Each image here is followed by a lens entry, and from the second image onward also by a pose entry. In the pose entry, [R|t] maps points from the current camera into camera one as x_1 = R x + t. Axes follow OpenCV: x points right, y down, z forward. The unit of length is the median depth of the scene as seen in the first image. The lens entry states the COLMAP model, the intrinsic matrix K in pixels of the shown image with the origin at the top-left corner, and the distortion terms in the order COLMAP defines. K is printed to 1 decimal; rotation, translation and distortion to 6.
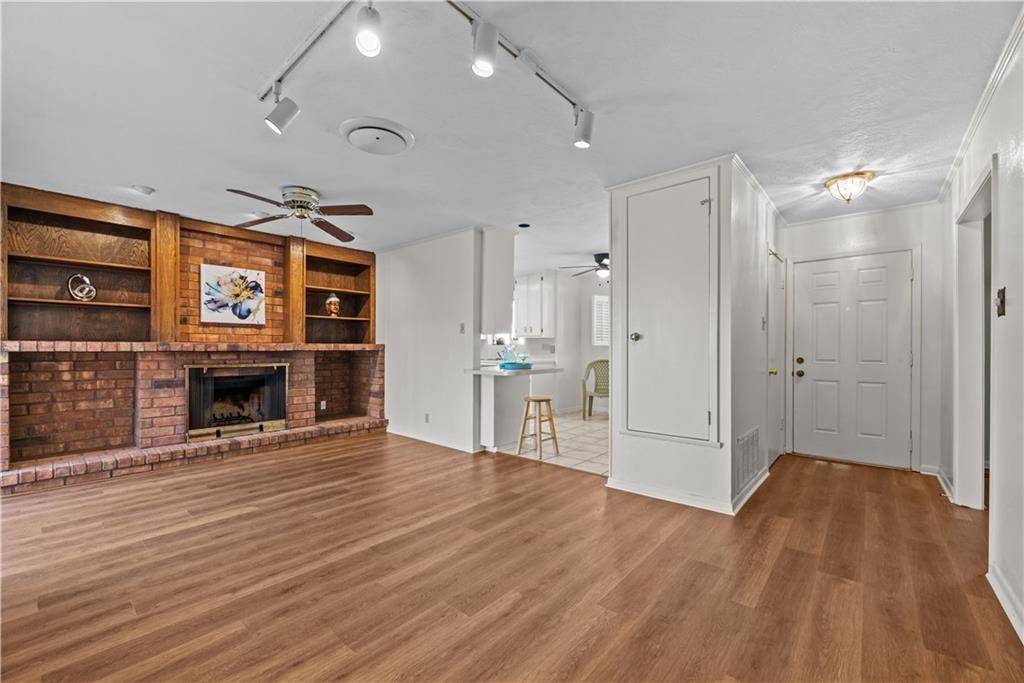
lens RADIAL K [[415.4, 0, 514.4], [0, 415.4, 348.3], [0, 0, 1]] dist [-0.000651, 0.000088]
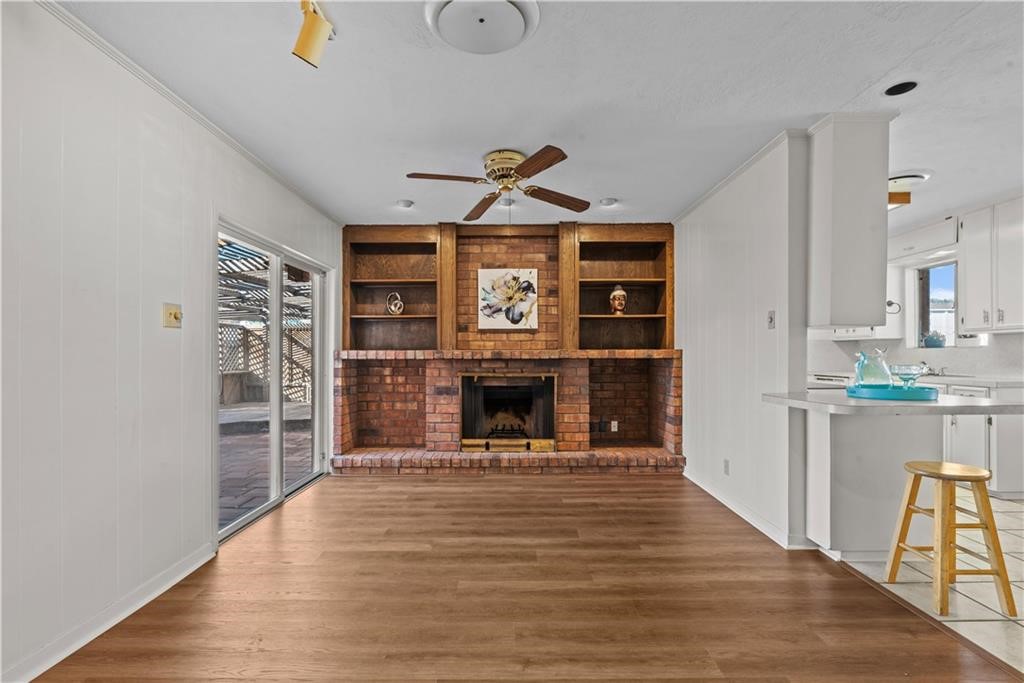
lens RADIAL K [[472.8, 0, 512.7], [0, 472.8, 352.1], [0, 0, 1]] dist [-0.003142, -0.000634]
pose [[0.650703, -0.007344, -0.759296, 0.140100], [0.003479, 0.999972, -0.006691, -0.001108], [0.759324, 0.001712, 0.650710, 0.341075]]
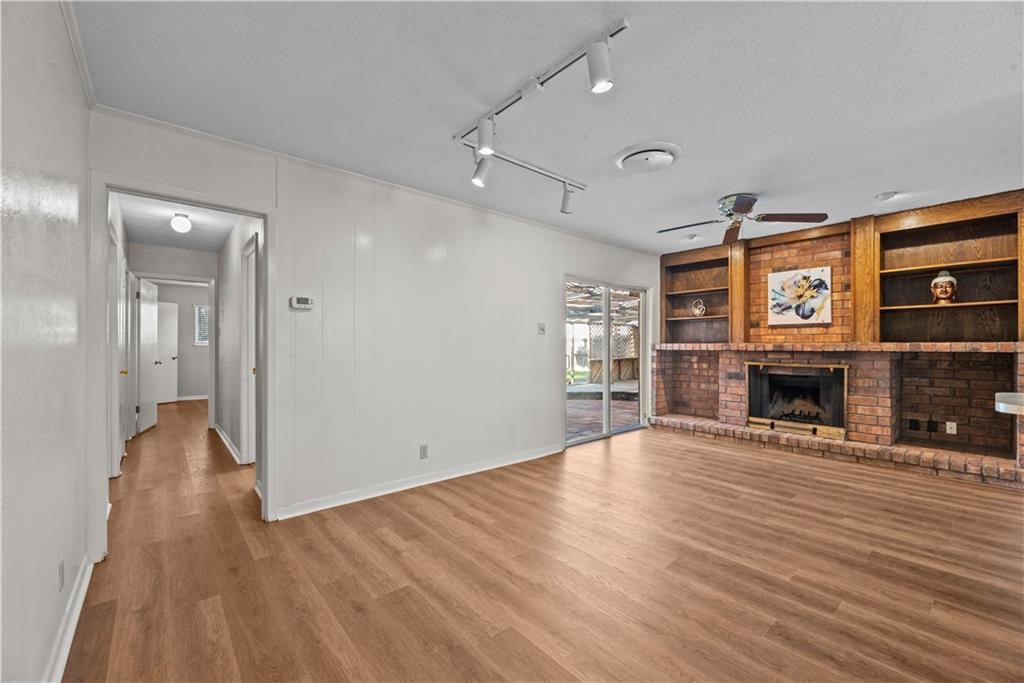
lens RADIAL K [[415.4, 0, 514.2], [0, 415.4, 342.3], [0, 0, 1]] dist [-0.000651, 0.000088]
pose [[-0.152138, -0.007636, -0.988330, 0.476974], [0.001783, 0.999966, -0.008001, -0.007802], [0.988358, -0.002979, -0.152119, 0.486584]]
